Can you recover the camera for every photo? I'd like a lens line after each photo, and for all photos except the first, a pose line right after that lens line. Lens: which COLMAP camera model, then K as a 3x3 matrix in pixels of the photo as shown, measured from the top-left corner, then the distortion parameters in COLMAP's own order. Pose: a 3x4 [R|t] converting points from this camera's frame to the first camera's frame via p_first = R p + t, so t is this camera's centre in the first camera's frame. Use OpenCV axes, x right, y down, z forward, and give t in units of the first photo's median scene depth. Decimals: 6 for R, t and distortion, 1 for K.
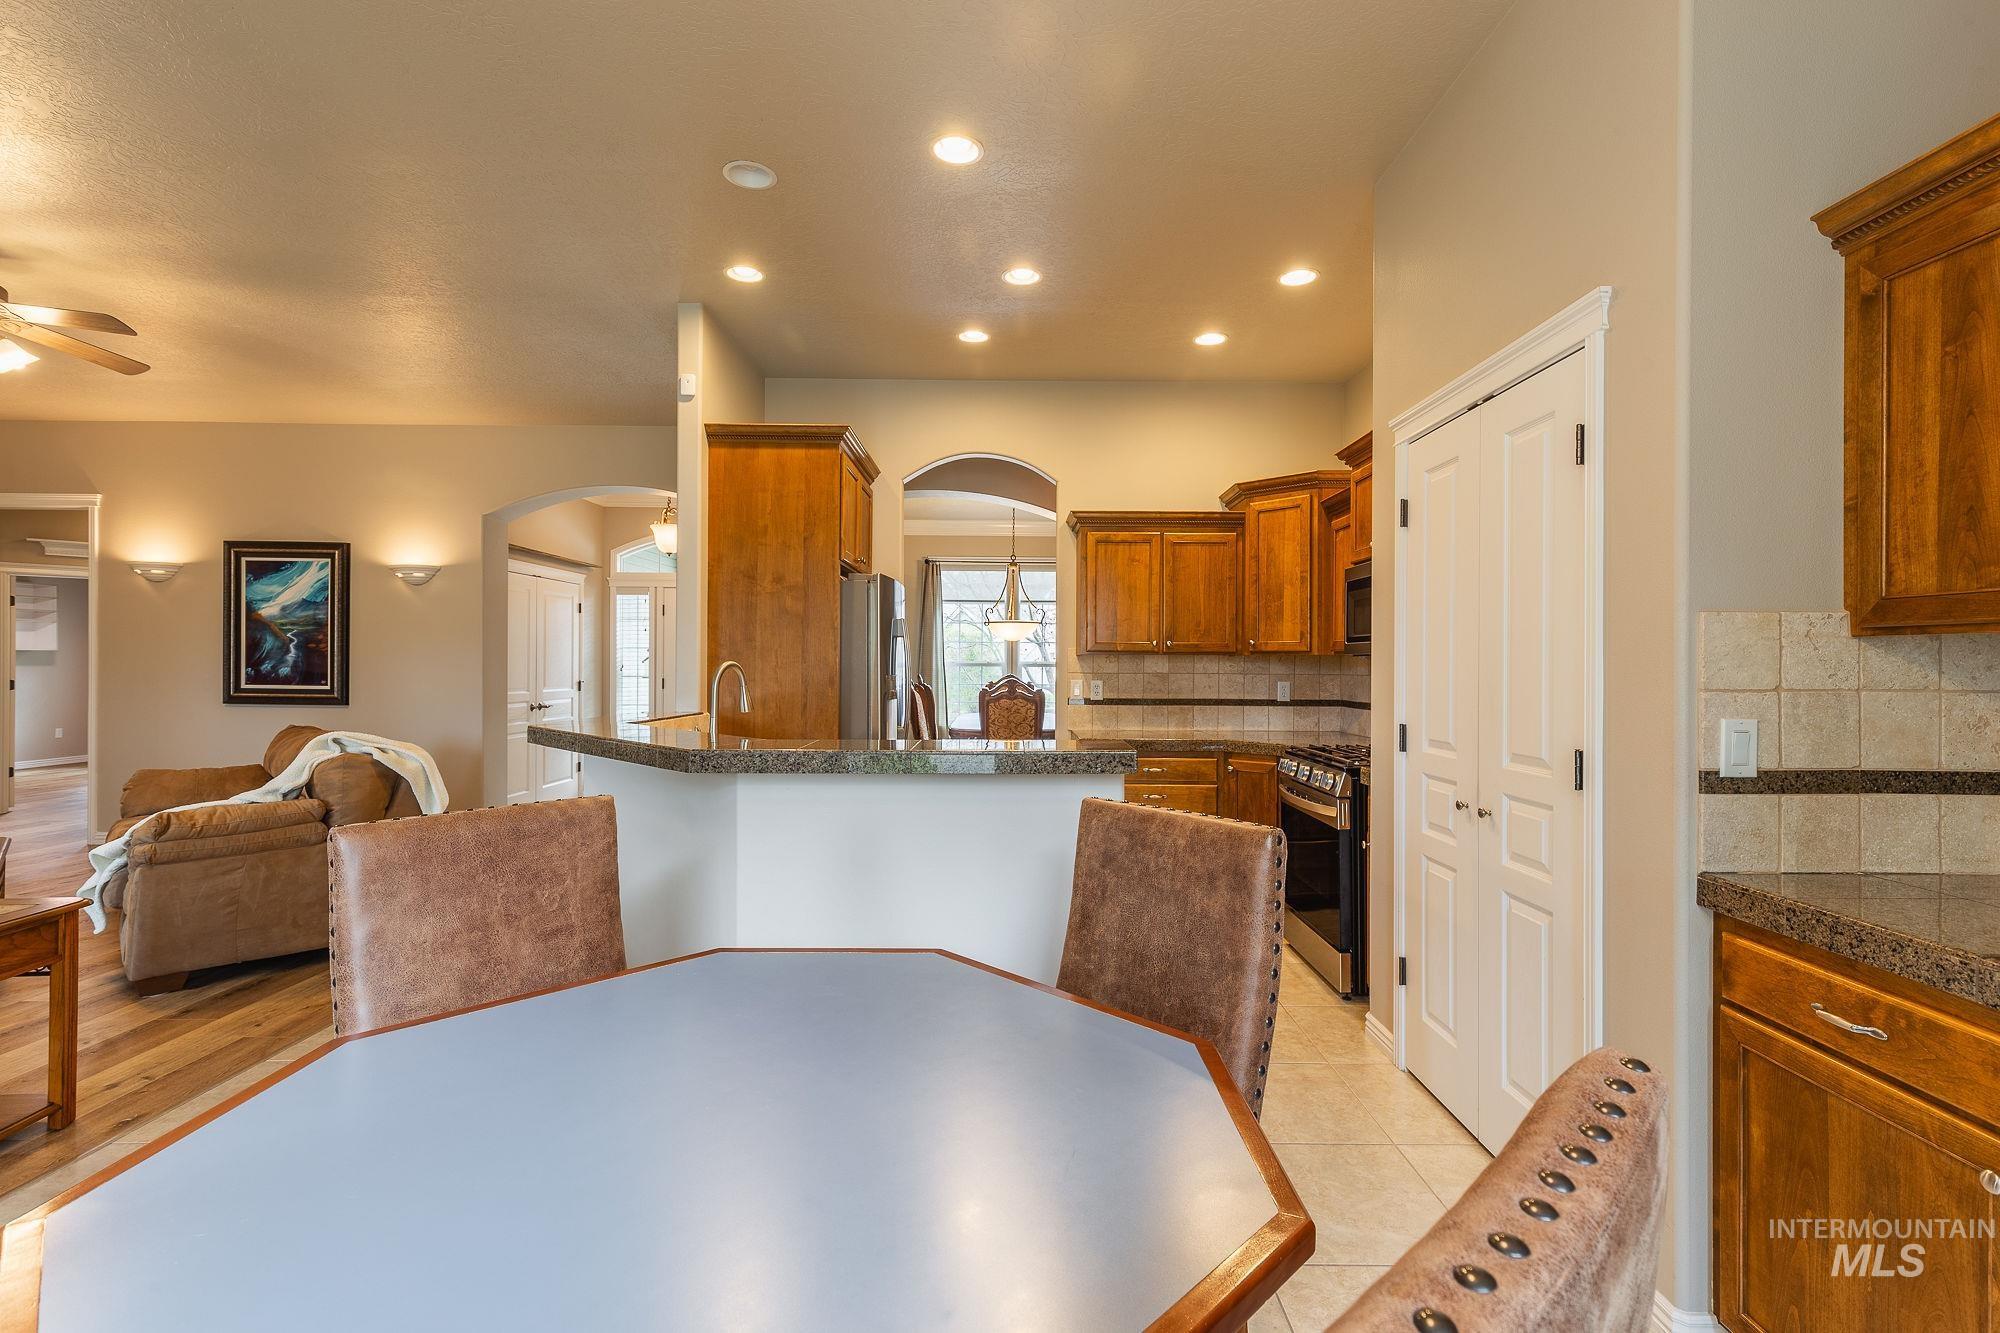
lens RADIAL K [[916.1, 0, 999.2], [0, 916.1, 663.5], [0, 0, 1]] dist [-0.000081, -0.000294]
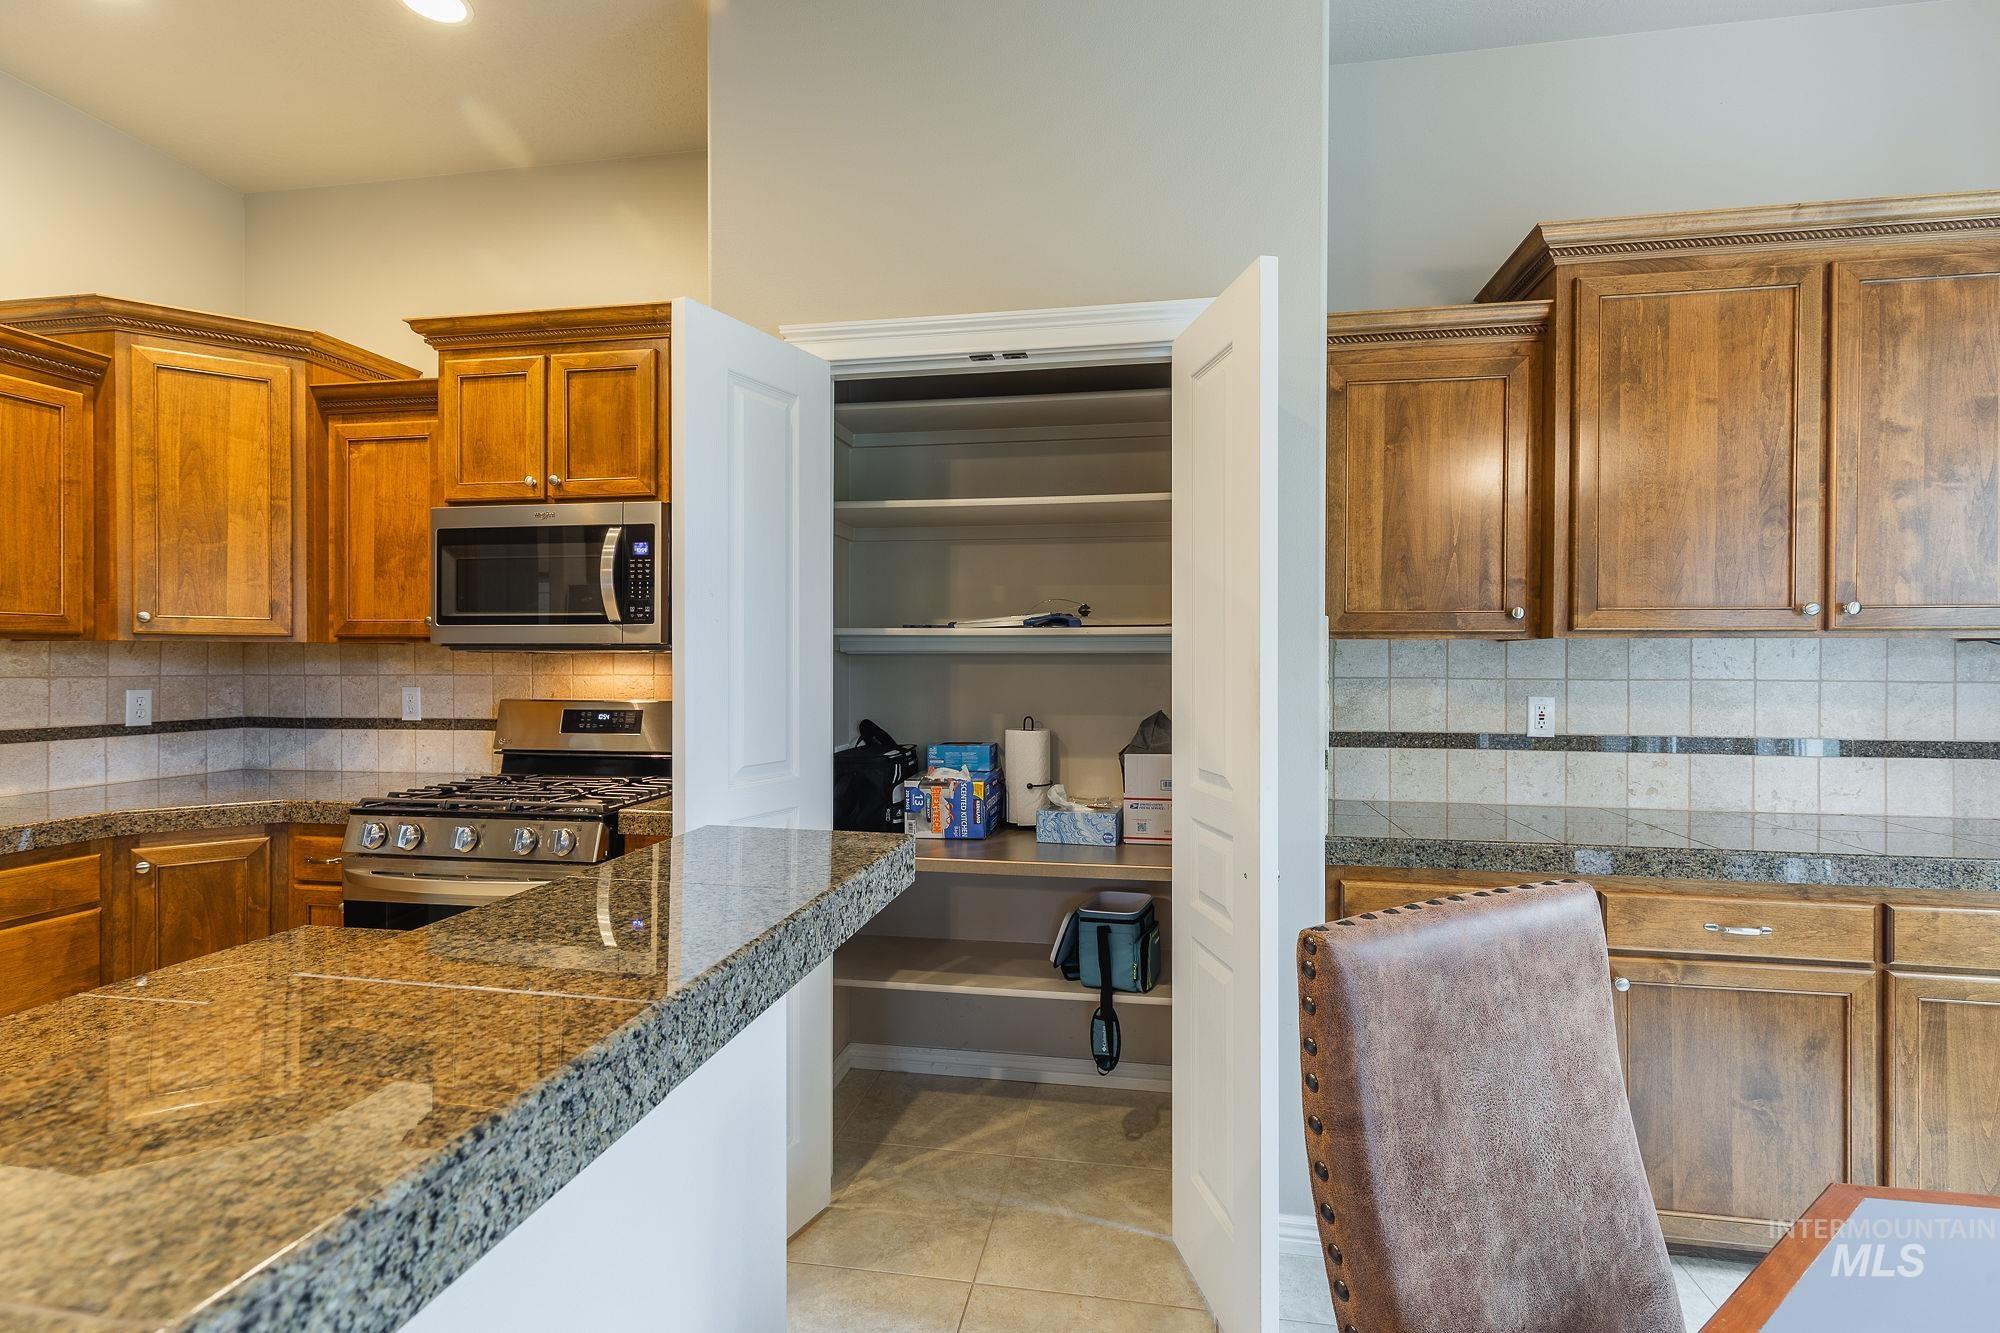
lens RADIAL K [[916.1, 0, 1012.4], [0, 916.1, 667.3], [0, 0, 1]] dist [-0.000081, -0.000294]
pose [[0.146060, -0.009805, 0.989227, -0.171931], [-0.002335, 0.999945, 0.010255, -0.000404], [-0.989273, -0.003807, 0.146029, 0.459562]]
